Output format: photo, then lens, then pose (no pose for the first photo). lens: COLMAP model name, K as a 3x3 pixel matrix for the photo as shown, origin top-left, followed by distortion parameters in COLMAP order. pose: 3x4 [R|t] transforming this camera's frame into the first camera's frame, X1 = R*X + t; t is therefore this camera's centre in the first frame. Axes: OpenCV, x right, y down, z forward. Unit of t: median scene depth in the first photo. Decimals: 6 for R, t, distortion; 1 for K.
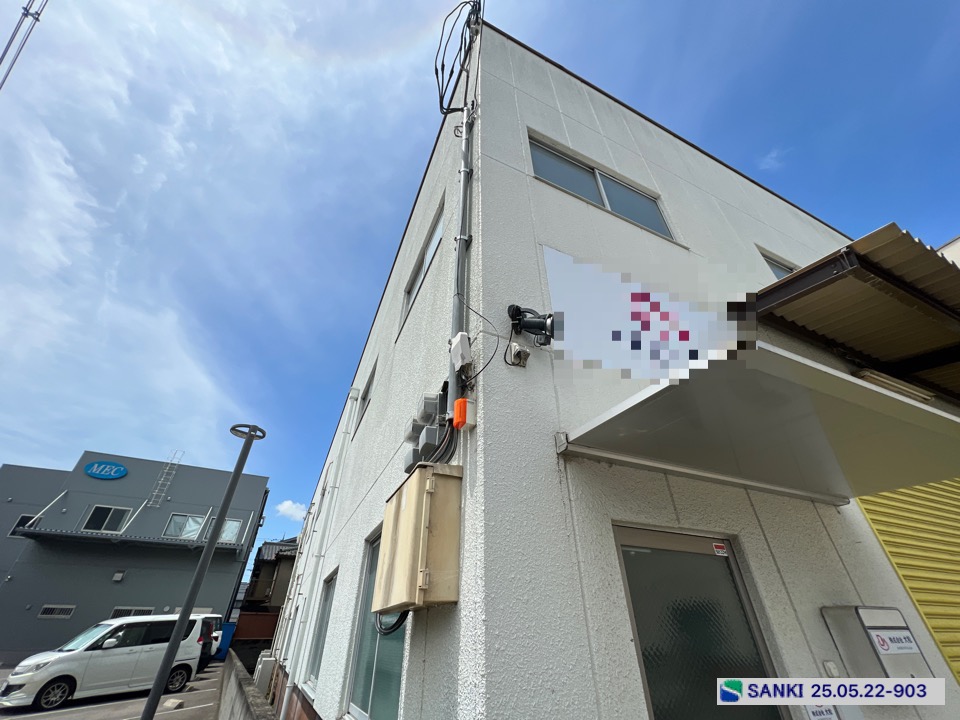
lens RADIAL K [[387.1, 0, 480.8], [0, 387.1, 361.7], [0, 0, 1]] dist [-0.003514, 0.001295]
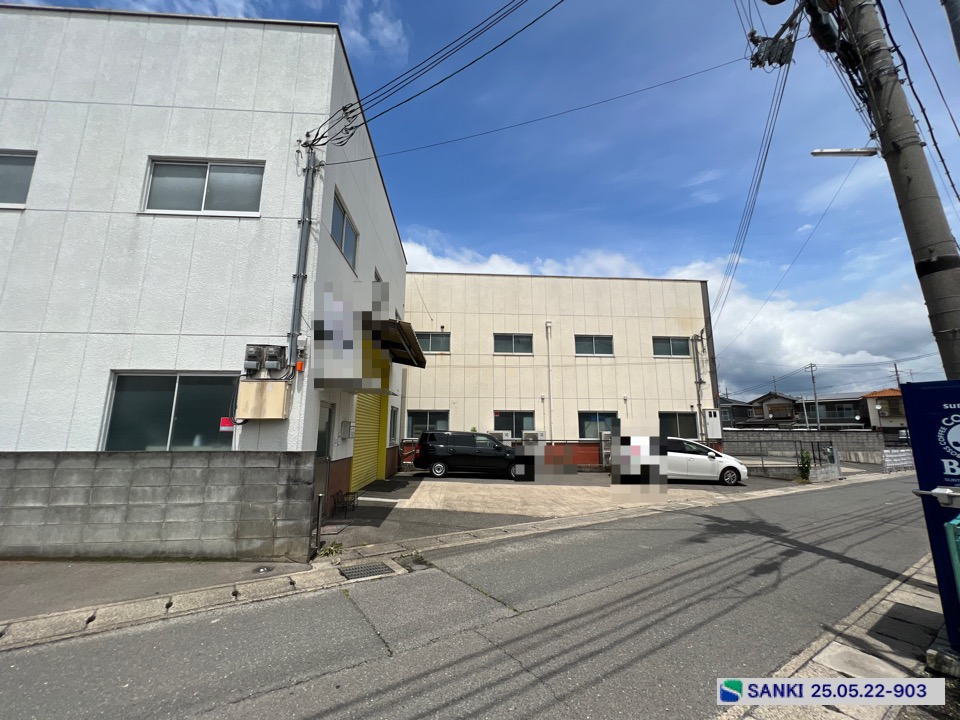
lens RADIAL K [[387.1, 0, 480.8], [0, 387.1, 361.7], [0, 0, 1]] dist [-0.003514, 0.001295]
pose [[0.357524, 0.171773, 0.917971, -0.372881], [-0.549625, 0.833387, 0.058118, -0.137763], [-0.755042, -0.525318, 0.392367, -0.201685]]
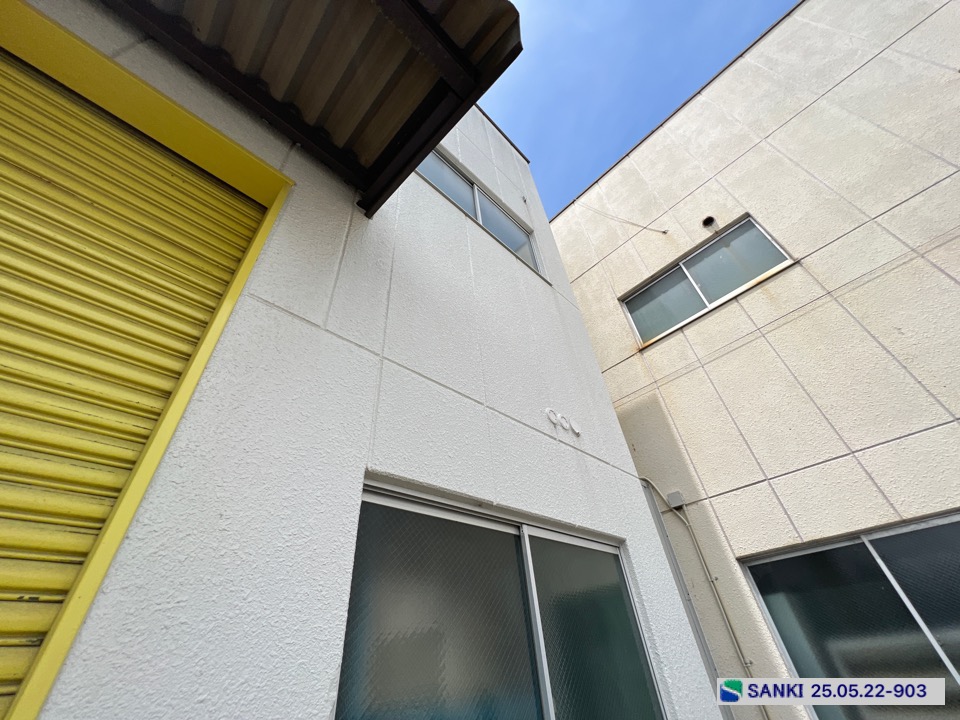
lens RADIAL K [[386.1, 0, 481.0], [0, 386.1, 361.3], [0, 0, 1]] dist [0.000177, -0.000203]
pose [[0.938547, 0.162332, 0.304596, 0.575287], [-0.136594, 0.985138, -0.104138, 0.151647], [-0.316974, 0.056132, 0.946772, 0.246083]]
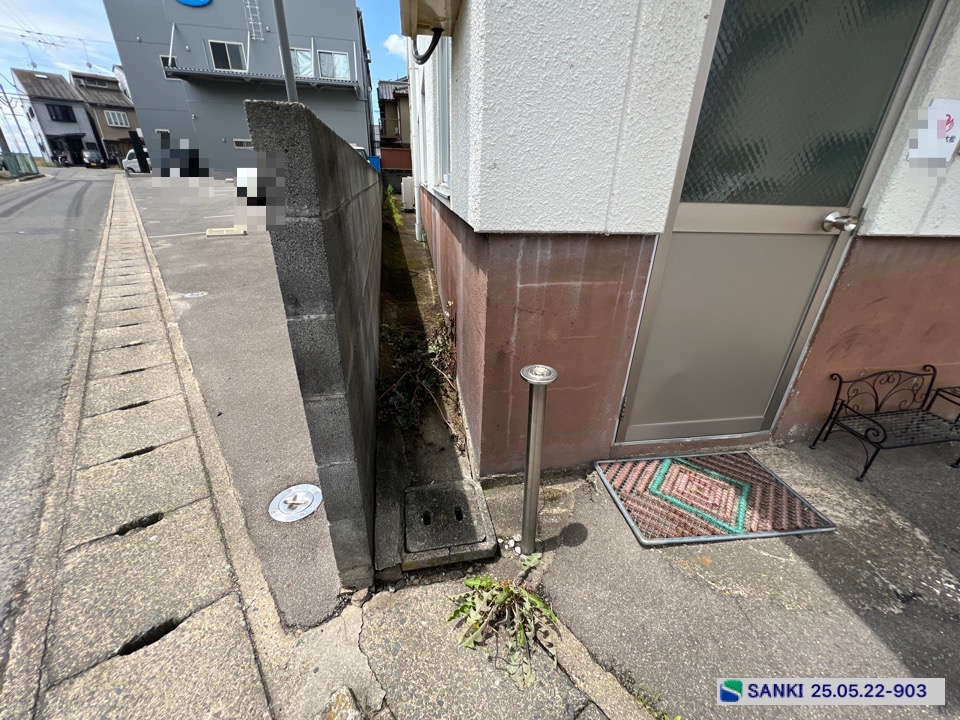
lens RADIAL K [[386.1, 0, 481.0], [0, 386.1, 361.3], [0, 0, 1]] dist [0.000177, -0.000203]
pose [[0.963899, 0.139573, -0.226756, 0.030451], [0.129546, 0.498199, 0.857330, 0.046881], [0.232630, -0.855755, 0.462132, 0.001620]]
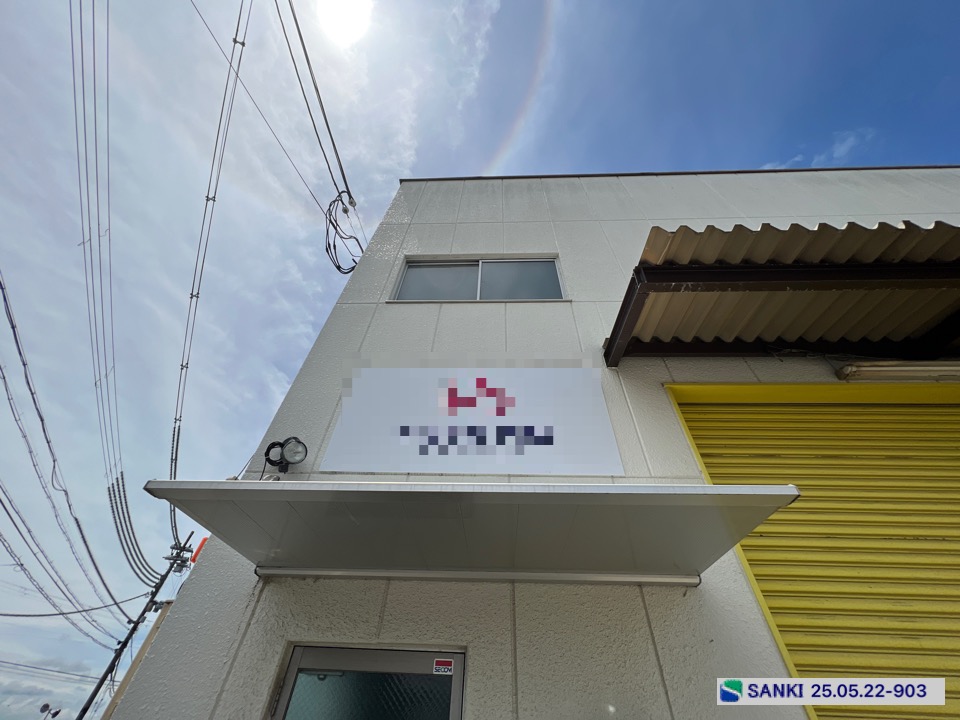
lens RADIAL K [[386.1, 0, 481.0], [0, 386.1, 361.3], [0, 0, 1]] dist [0.000177, -0.000203]
pose [[0.895219, -0.303647, -0.326163, 0.206823], [0.230357, 0.941867, -0.244588, 0.011115], [0.381470, 0.143825, 0.913124, 0.021660]]
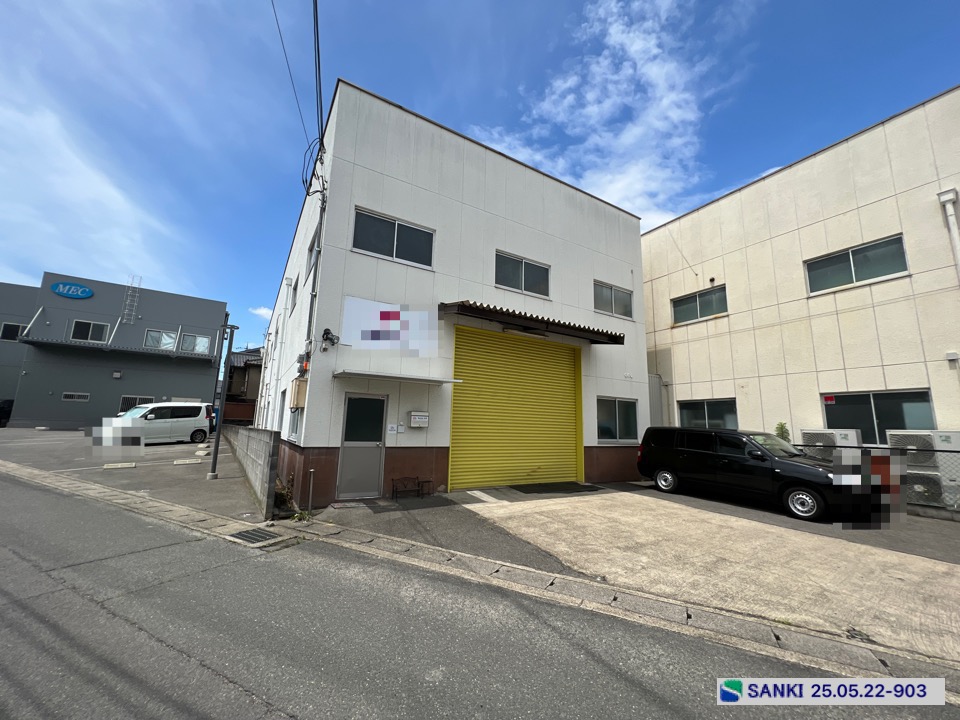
lens RADIAL K [[387.1, 0, 480.8], [0, 387.1, 361.7], [0, 0, 1]] dist [-0.003514, 0.001295]
pose [[0.992353, 0.048154, 0.113650, 0.196153], [-0.093112, 0.896490, 0.433170, -0.275548], [-0.081027, -0.440440, 0.894118, -0.408683]]
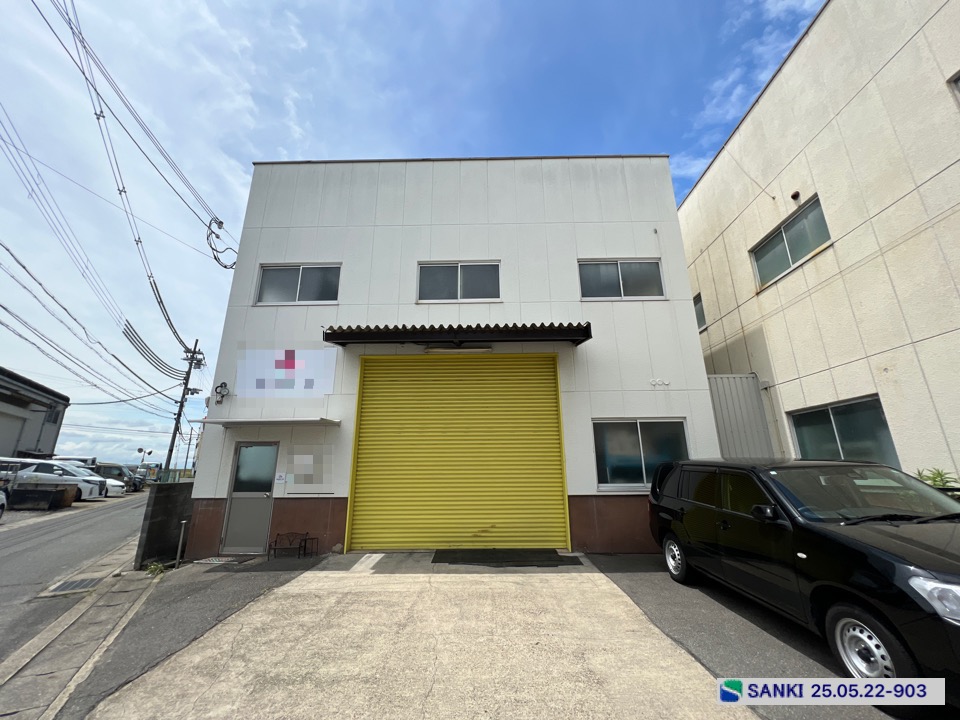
lens RADIAL K [[387.1, 0, 480.8], [0, 387.1, 361.7], [0, 0, 1]] dist [-0.003514, 0.001295]
pose [[0.904010, -0.122385, -0.409620, 0.691266], [0.254070, 0.924386, 0.284534, -0.137403], [0.343824, -0.361294, 0.866748, -0.213946]]
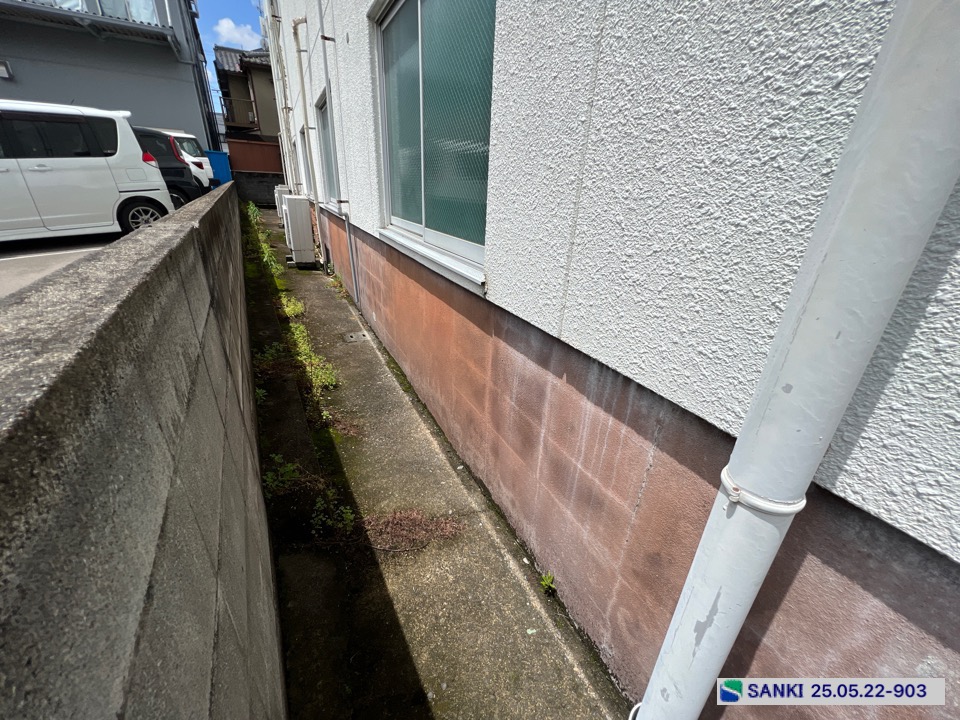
lens RADIAL K [[387.1, 0, 480.8], [0, 387.1, 361.7], [0, 0, 1]] dist [-0.003514, 0.001295]
pose [[0.998393, 0.033234, 0.045900, -0.294769], [-0.056388, 0.502150, 0.862940, 0.383615], [0.005631, -0.864142, 0.503217, 0.504163]]
